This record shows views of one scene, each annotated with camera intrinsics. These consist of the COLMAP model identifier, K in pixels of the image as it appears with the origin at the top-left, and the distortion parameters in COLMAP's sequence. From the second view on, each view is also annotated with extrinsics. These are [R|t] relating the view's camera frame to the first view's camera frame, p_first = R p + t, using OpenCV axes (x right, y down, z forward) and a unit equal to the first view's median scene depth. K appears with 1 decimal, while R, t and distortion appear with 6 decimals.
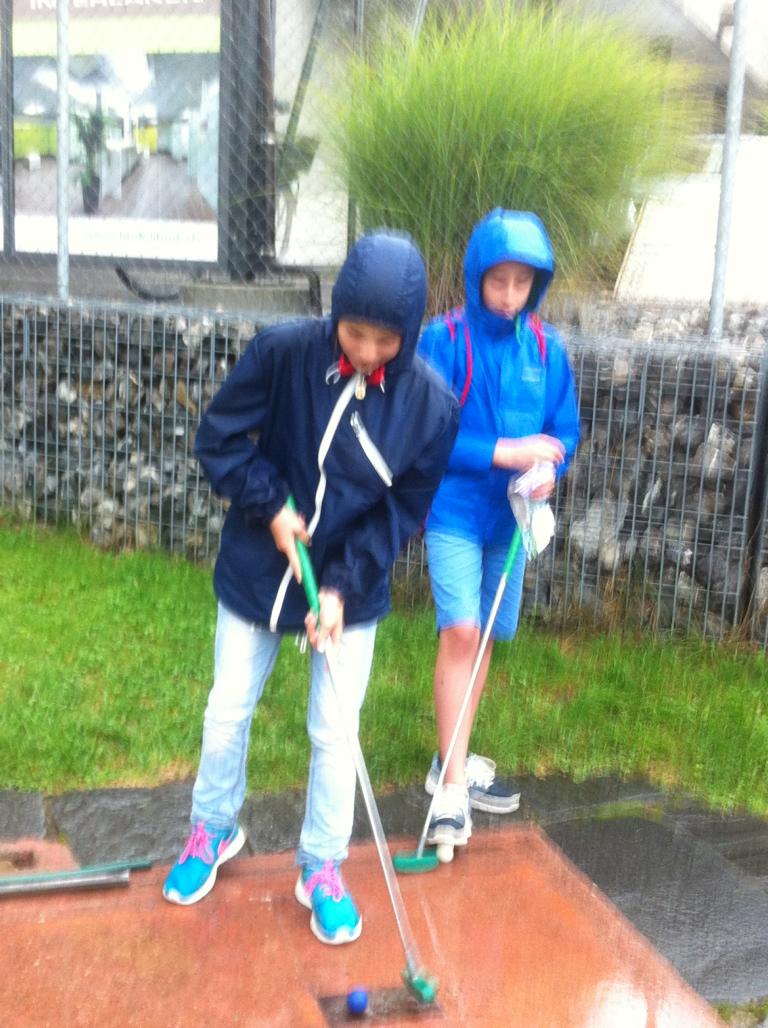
lens RADIAL K [[1443.2, 0, 384.2], [0, 1443.2, 513.5], [0, 0, 1]] dist [-0.027792, 0.000000]
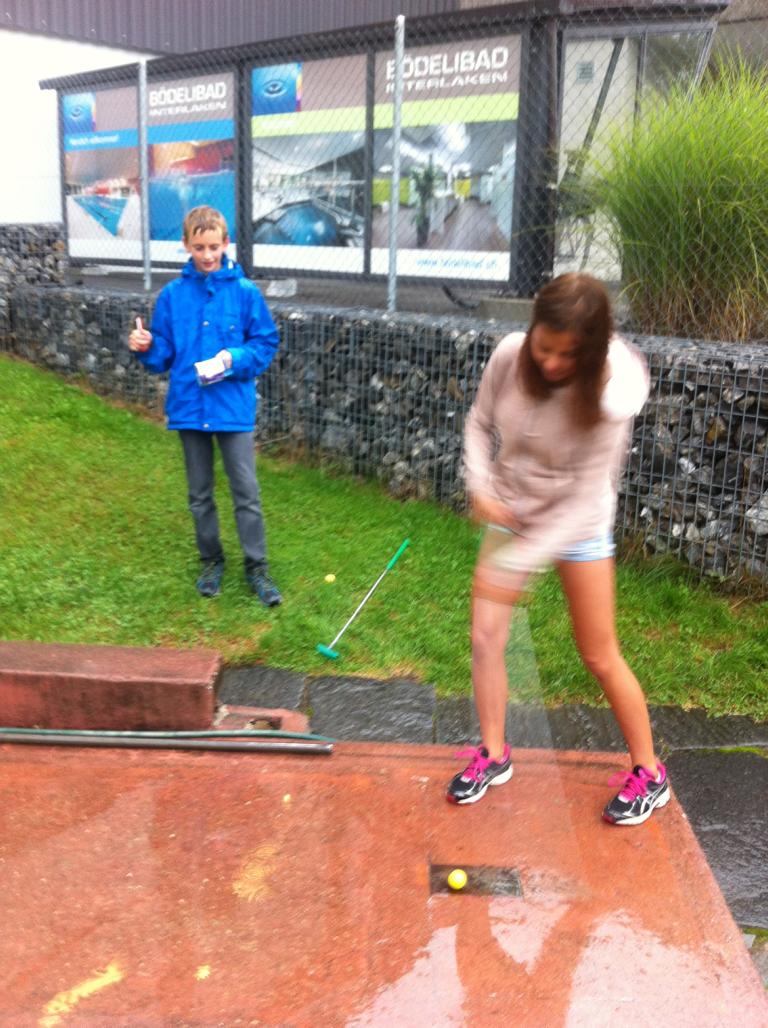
lens RADIAL K [[1035.4, 0, 383.5], [0, 1035.4, 515.2], [0, 0, 1]] dist [-0.019042, 0.000000]
pose [[0.932047, 0.074971, -0.354497, 0.145784], [-0.048574, 0.995382, 0.082799, -0.039442], [0.359068, -0.059953, 0.931384, 0.072344]]
